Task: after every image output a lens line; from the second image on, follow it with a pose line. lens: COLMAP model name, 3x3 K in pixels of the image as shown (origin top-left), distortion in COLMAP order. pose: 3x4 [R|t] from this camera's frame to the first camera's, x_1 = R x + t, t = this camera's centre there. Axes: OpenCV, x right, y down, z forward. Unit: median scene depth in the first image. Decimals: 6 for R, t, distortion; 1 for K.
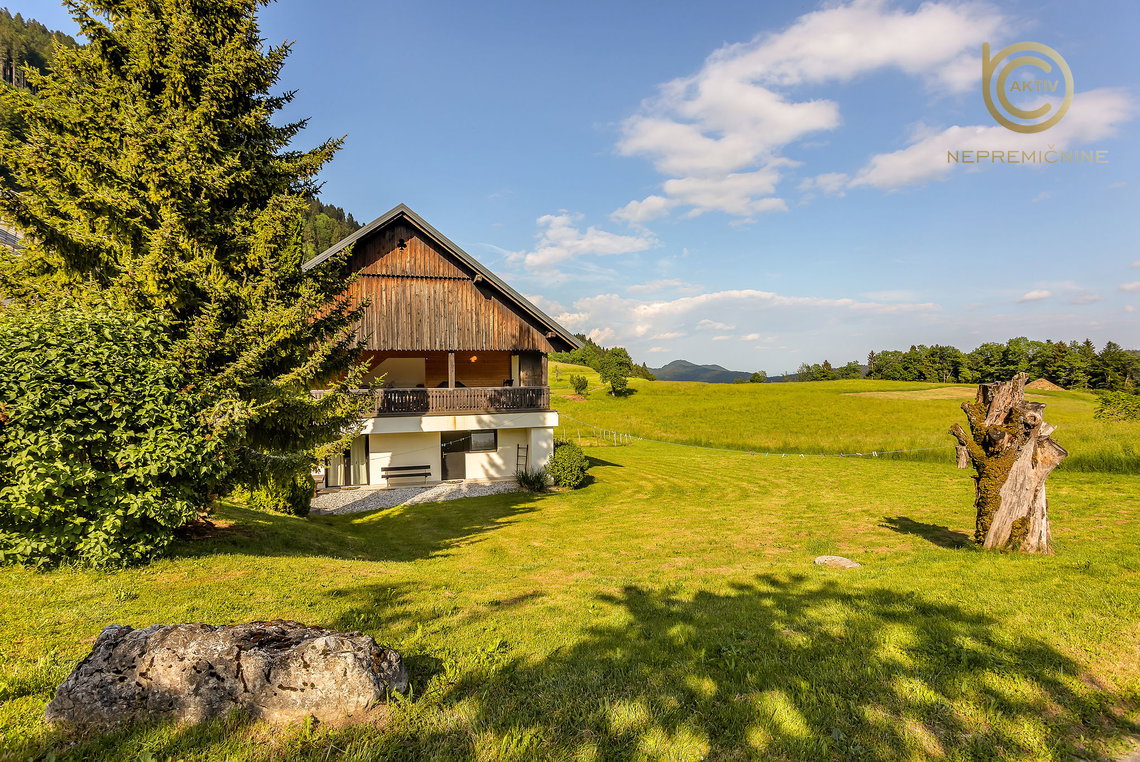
lens RADIAL K [[565.5, 0, 567.7], [0, 565.5, 384.9], [0, 0, 1]] dist [-0.016126, 0.008254]
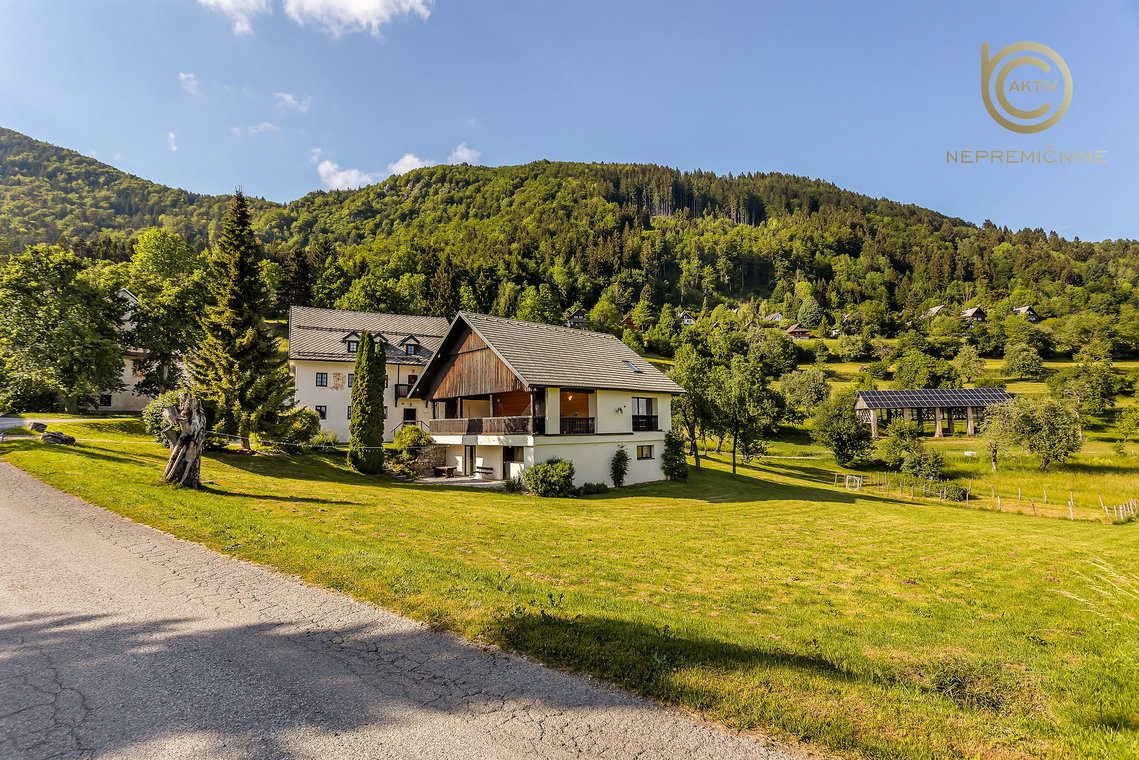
lens RADIAL K [[550.0, 0, 573.1], [0, 550.0, 386.5], [0, 0, 1]] dist [0.000929, 0.000537]
pose [[0.415977, -0.064742, -0.907068, 1.285160], [-0.014752, 0.996851, -0.077916, 0.035057], [0.909256, 0.045792, 0.413712, 0.577655]]
